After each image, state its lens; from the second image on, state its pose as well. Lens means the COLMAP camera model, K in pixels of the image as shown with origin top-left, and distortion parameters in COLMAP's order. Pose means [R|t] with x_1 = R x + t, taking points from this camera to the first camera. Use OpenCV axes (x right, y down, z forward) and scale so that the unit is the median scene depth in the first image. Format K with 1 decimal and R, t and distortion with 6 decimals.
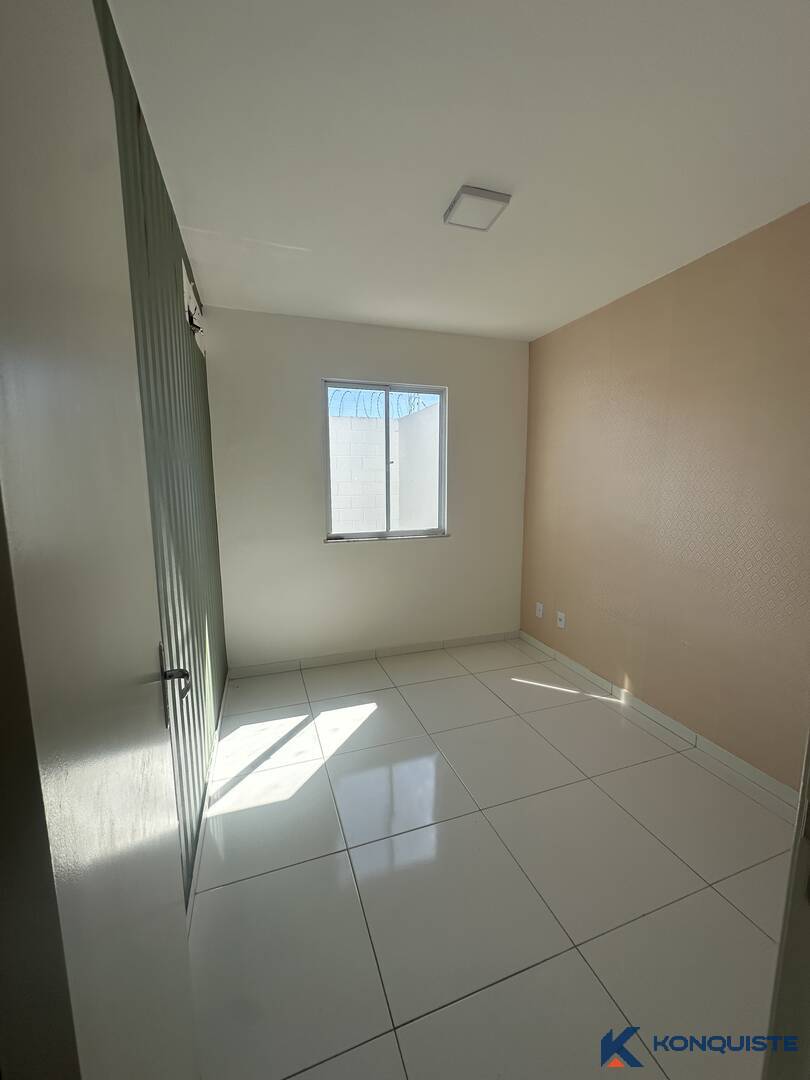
lens RADIAL K [[432.2, 0, 407.9], [0, 432.2, 539.1], [0, 0, 1]] dist [-0.002371, 0.001222]
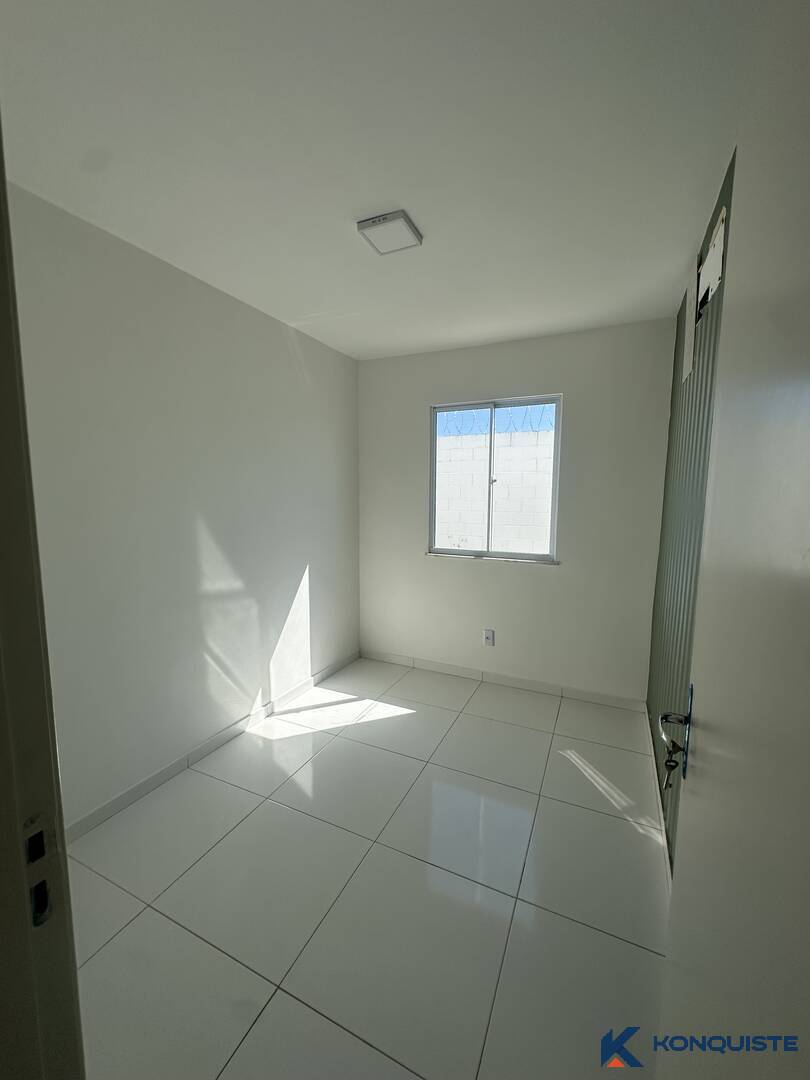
lens RADIAL K [[432.2, 0, 409.5], [0, 432.2, 543.3], [0, 0, 1]] dist [-0.002371, 0.001222]
pose [[0.718119, 0.085990, -0.690587, 0.514903], [-0.104861, 0.994377, 0.014777, -0.031837], [0.687974, 0.061804, 0.723098, 0.177637]]
